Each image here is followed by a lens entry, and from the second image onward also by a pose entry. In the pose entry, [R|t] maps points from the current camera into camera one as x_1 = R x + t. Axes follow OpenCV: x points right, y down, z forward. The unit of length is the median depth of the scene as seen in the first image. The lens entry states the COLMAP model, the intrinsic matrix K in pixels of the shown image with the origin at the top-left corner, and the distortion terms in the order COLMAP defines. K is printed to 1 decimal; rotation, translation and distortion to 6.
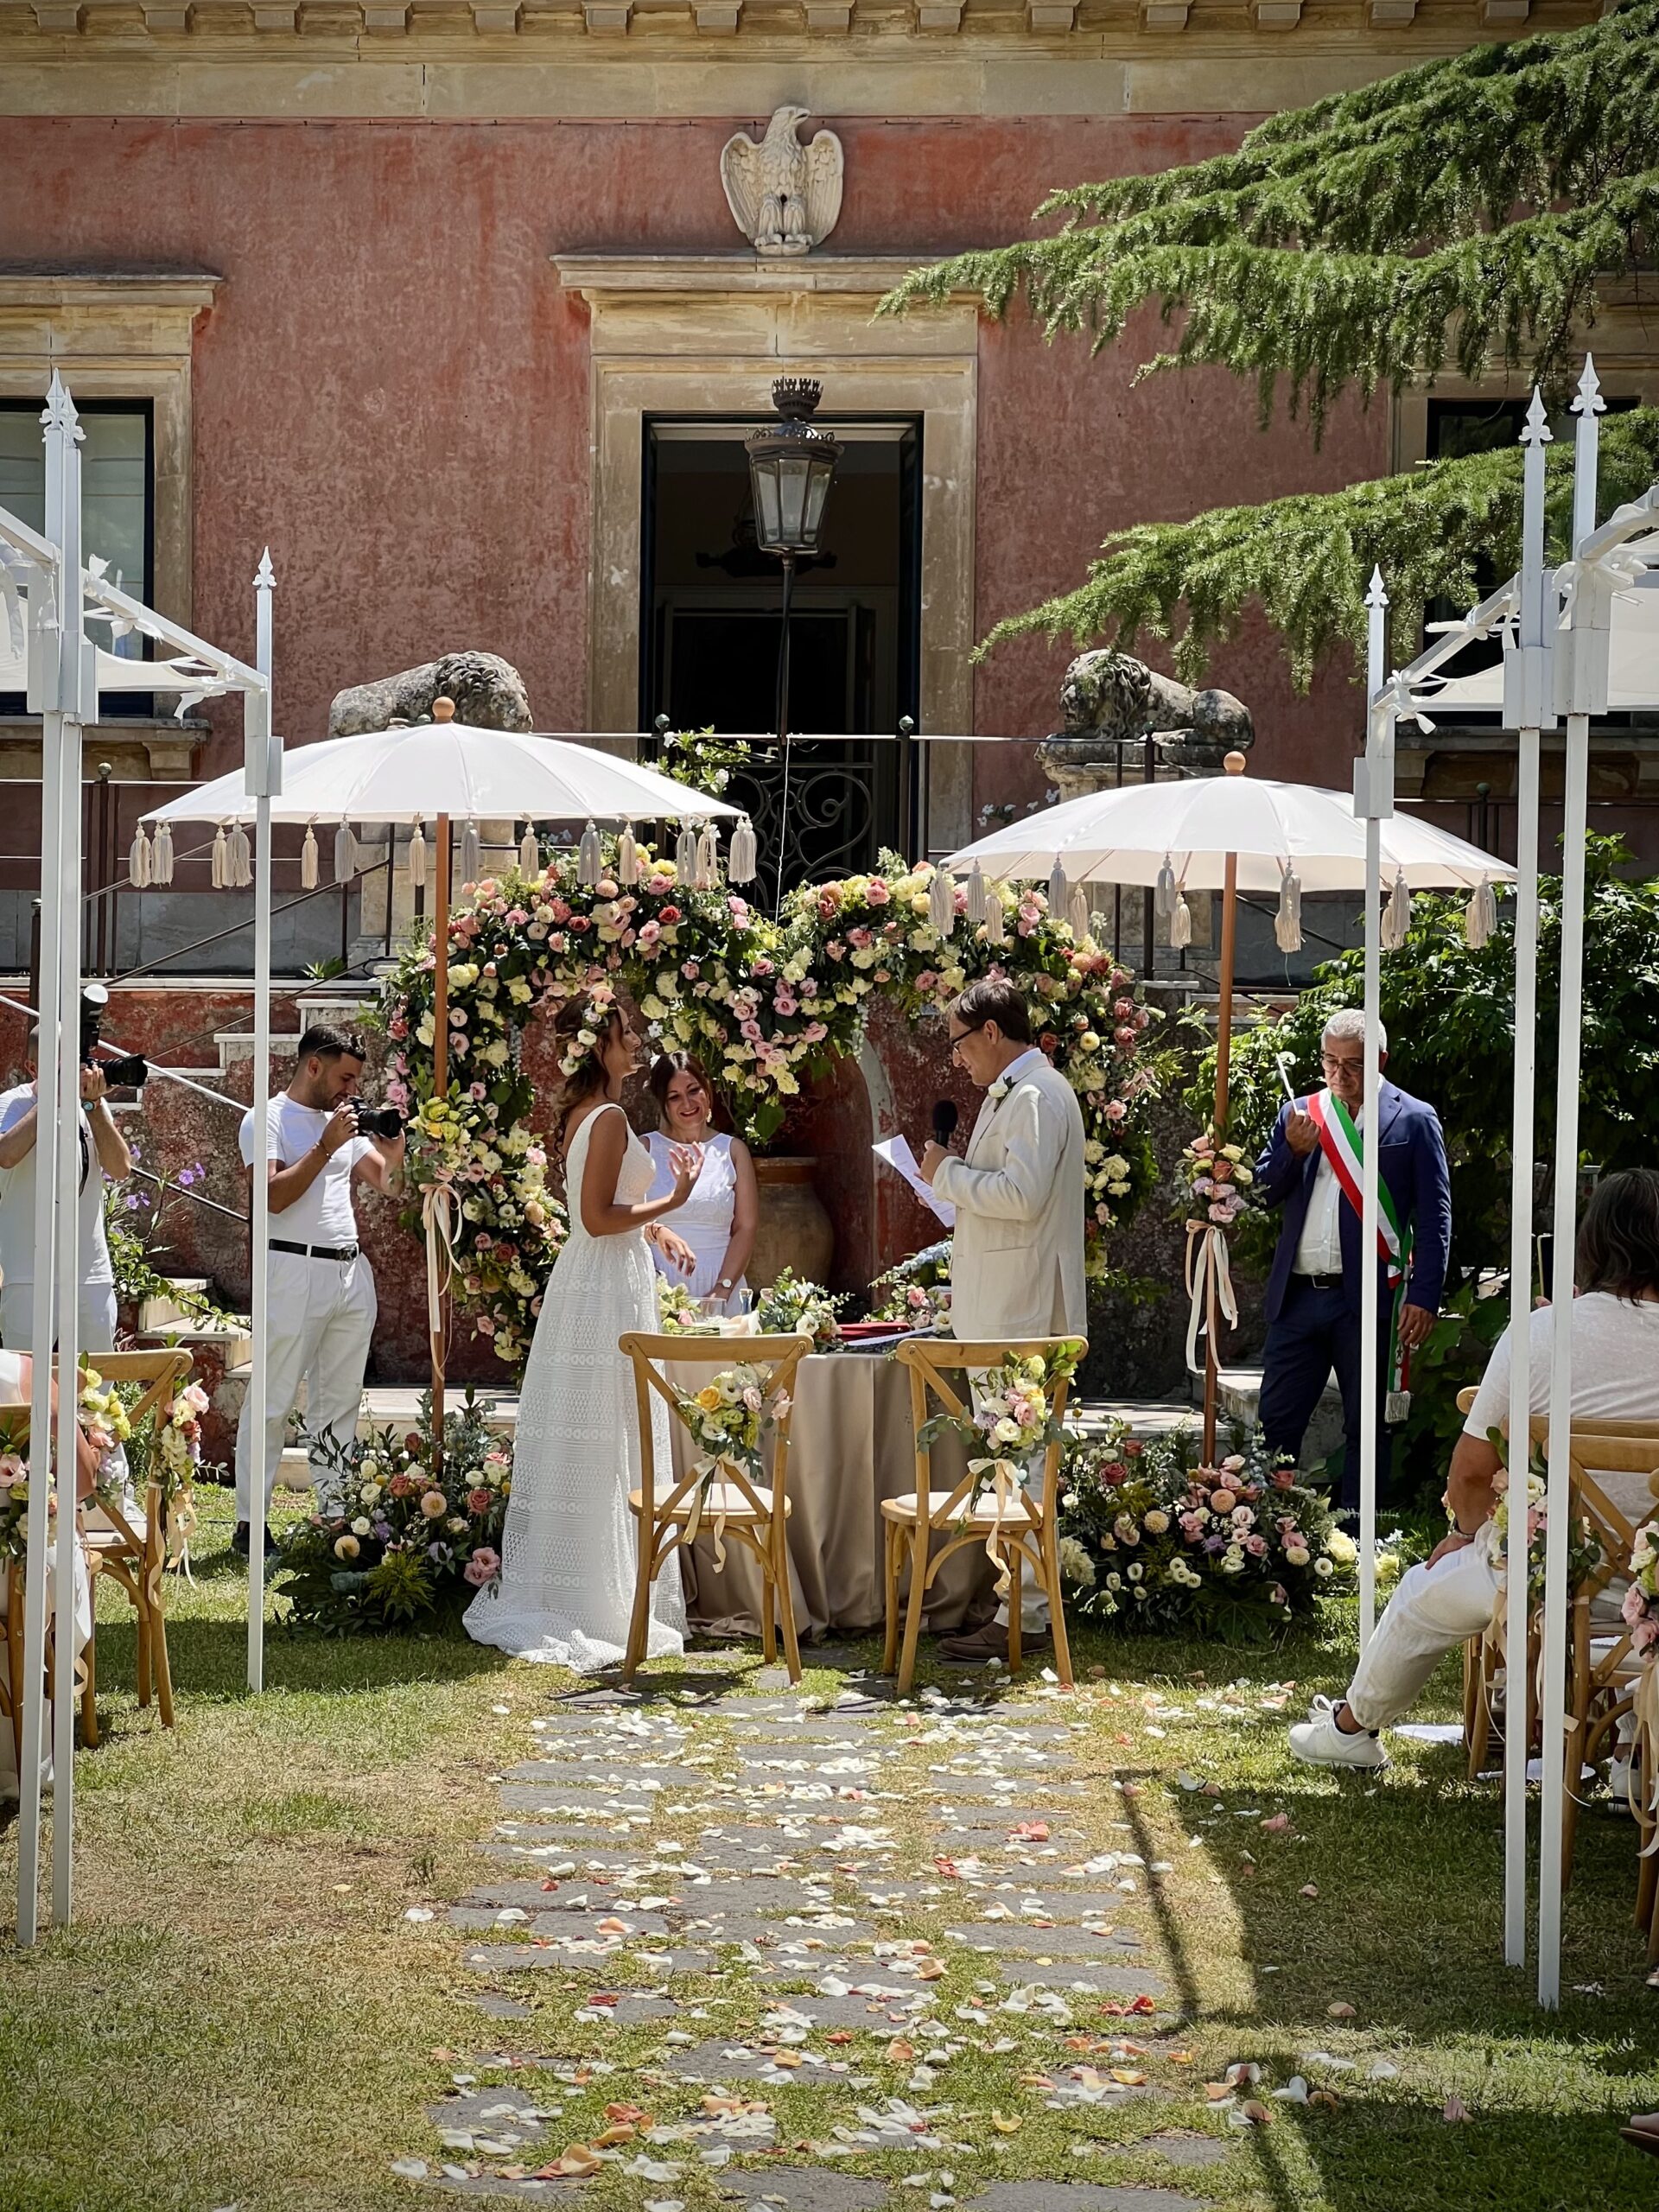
lens RADIAL K [[4914.5, 0, 539.6], [0, 4914.5, 1222.5], [0, 0, 1]] dist [0.122619, 0.000000]
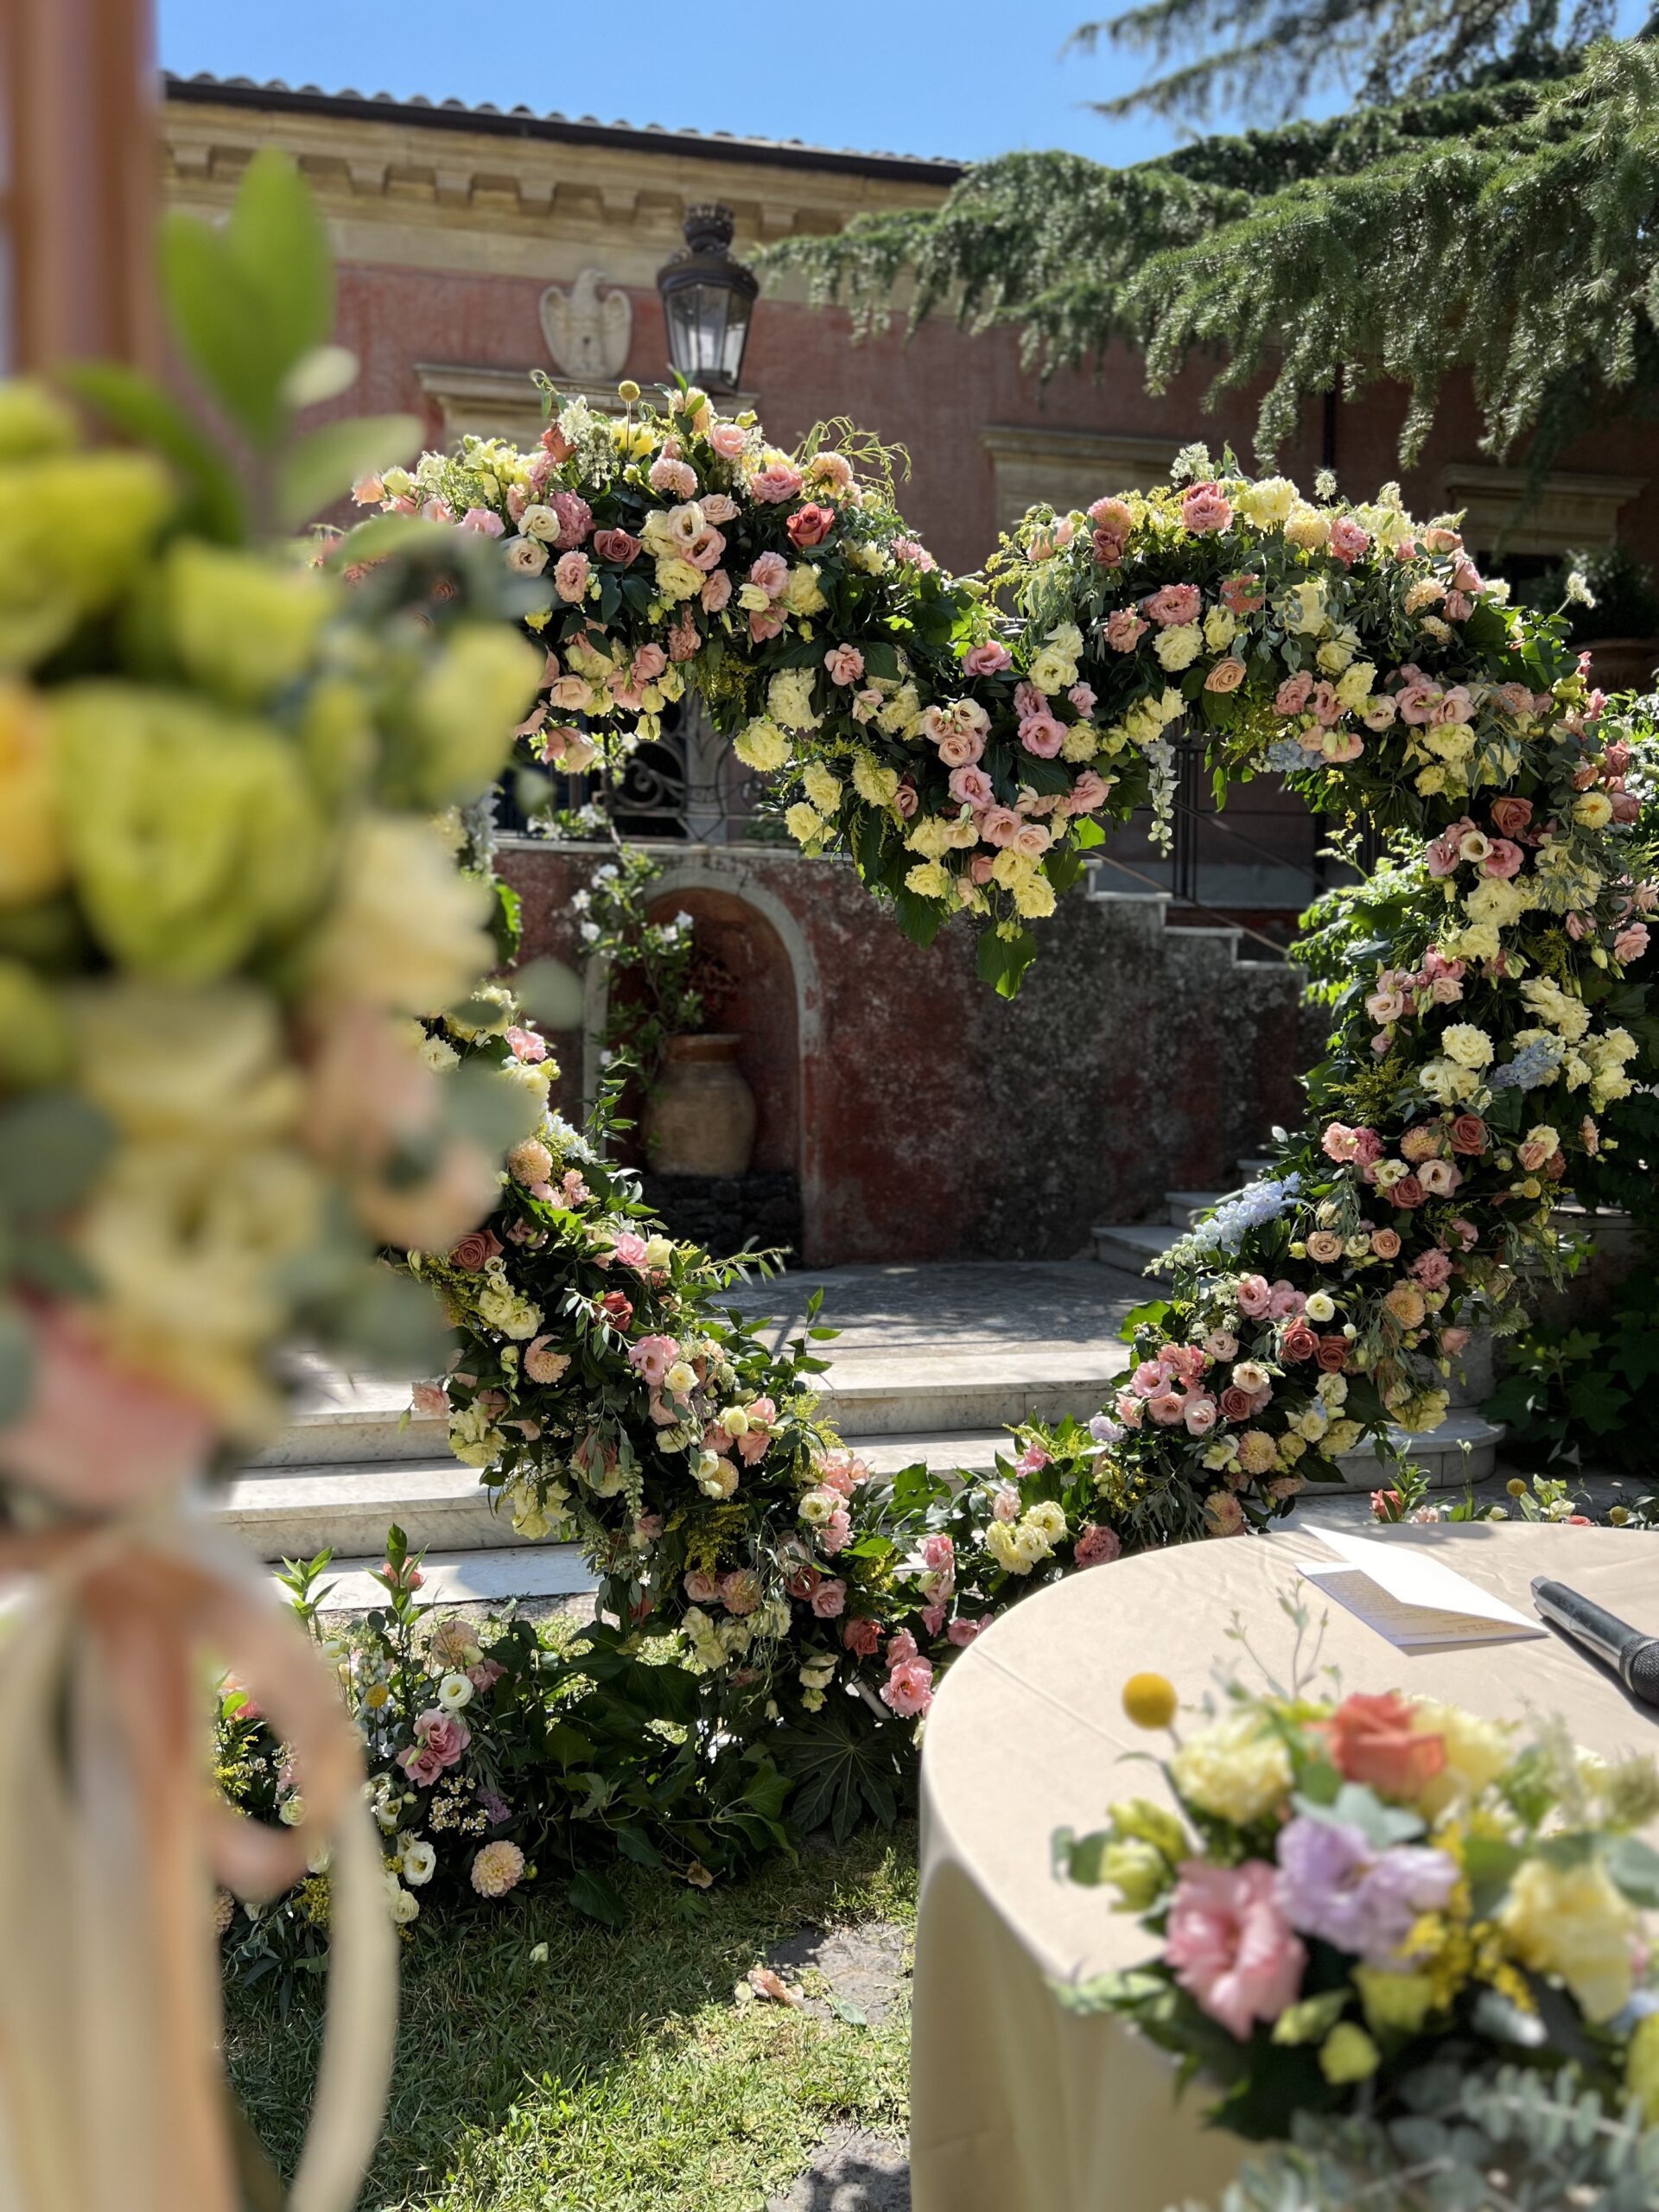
lens RADIAL K [[1676.1, 0, 838.1], [0, 1676.1, 1121.7], [0, 0, 1]] dist [0.048342, -0.057433]
pose [[0.967151, -0.027363, 0.252727, -0.013670], [0.016870, 0.998907, 0.043592, -0.012938], [-0.253643, -0.037896, 0.966555, 0.839186]]
